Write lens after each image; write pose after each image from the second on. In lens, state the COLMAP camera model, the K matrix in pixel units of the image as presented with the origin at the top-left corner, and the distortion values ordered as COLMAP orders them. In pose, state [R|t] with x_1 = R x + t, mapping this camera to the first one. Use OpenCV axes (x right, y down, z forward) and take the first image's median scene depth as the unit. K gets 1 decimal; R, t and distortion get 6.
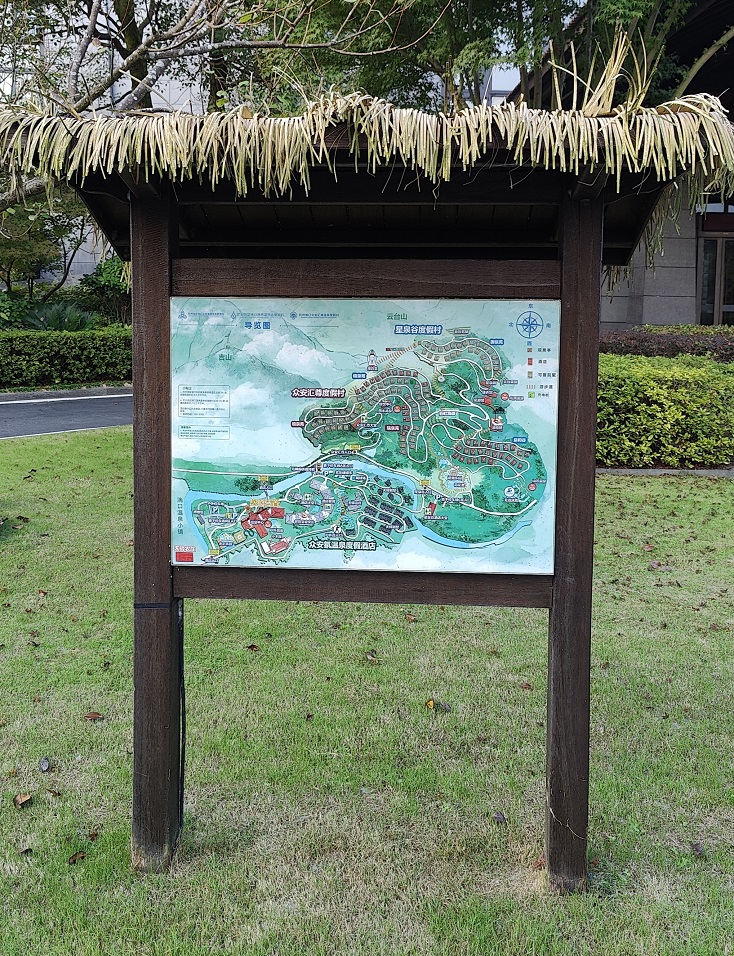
lens RADIAL K [[1145.9, 0, 366.5], [0, 1145.9, 476.8], [0, 0, 1]] dist [0.012497, 0.000000]
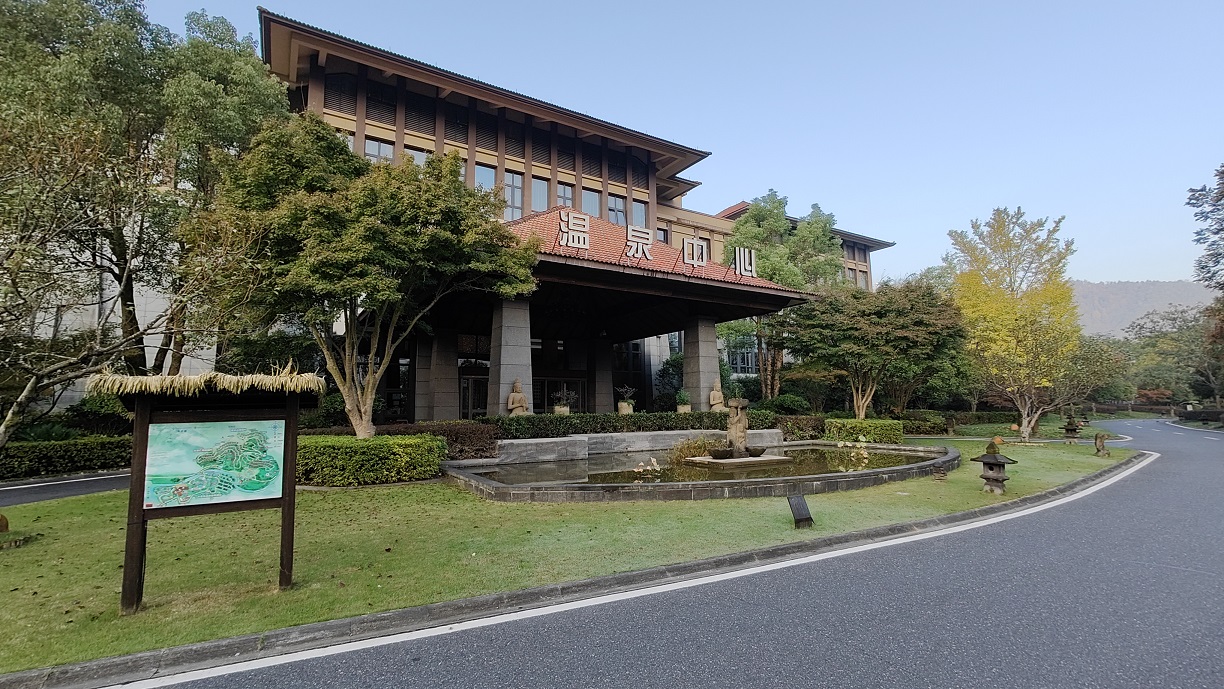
lens RADIAL K [[552.8, 0, 613.6], [0, 552.8, 348.6], [0, 0, 1]] dist [-0.011097, -0.000018]
pose [[0.854169, 0.020938, 0.519574, 0.143228], [0.113026, 0.967824, -0.224815, 0.136266], [-0.507564, 0.250755, 0.824318, -1.016960]]
